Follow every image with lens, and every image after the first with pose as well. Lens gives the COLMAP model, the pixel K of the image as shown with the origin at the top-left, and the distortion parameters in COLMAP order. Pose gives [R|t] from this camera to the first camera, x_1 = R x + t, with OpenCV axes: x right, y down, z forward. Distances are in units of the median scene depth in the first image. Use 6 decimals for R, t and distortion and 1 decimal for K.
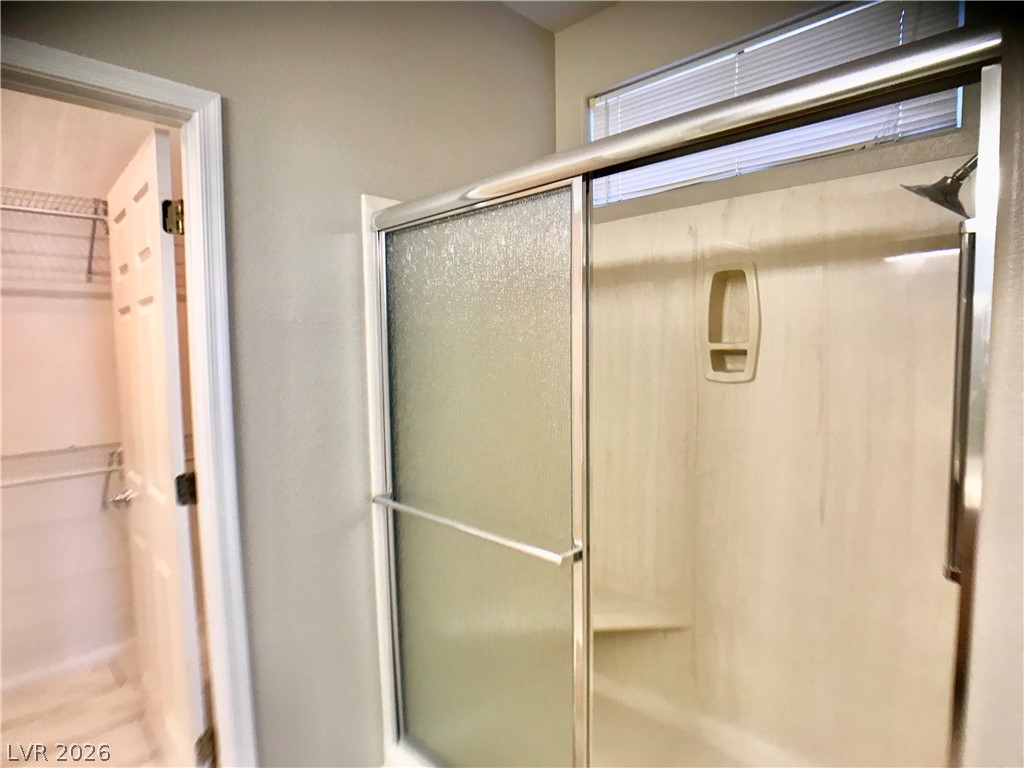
lens RADIAL K [[574.0, 0, 514.2], [0, 574.0, 382.7], [0, 0, 1]] dist [-0.030583, -0.001048]
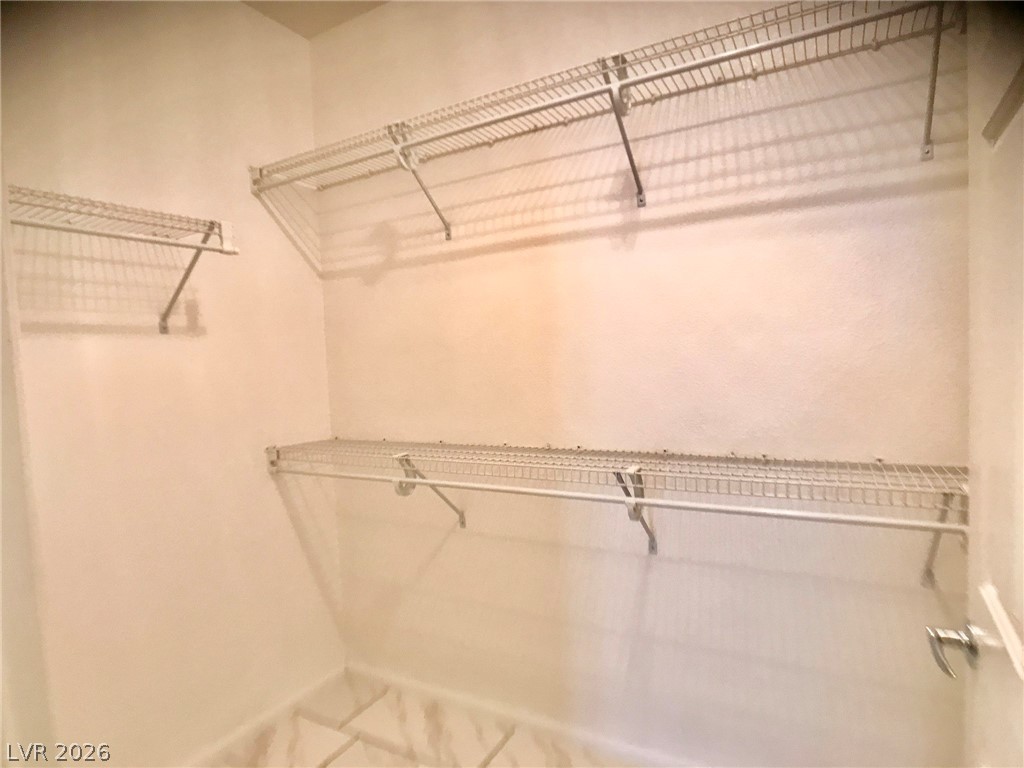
lens RADIAL K [[574.0, 0, 513.4], [0, 574.0, 376.9], [0, 0, 1]] dist [-0.030583, -0.001048]
pose [[0.267464, 0.085702, -0.959749, -0.465291], [-0.001948, 0.996083, 0.088403, -0.028390], [0.963566, -0.021775, 0.266583, 0.669742]]
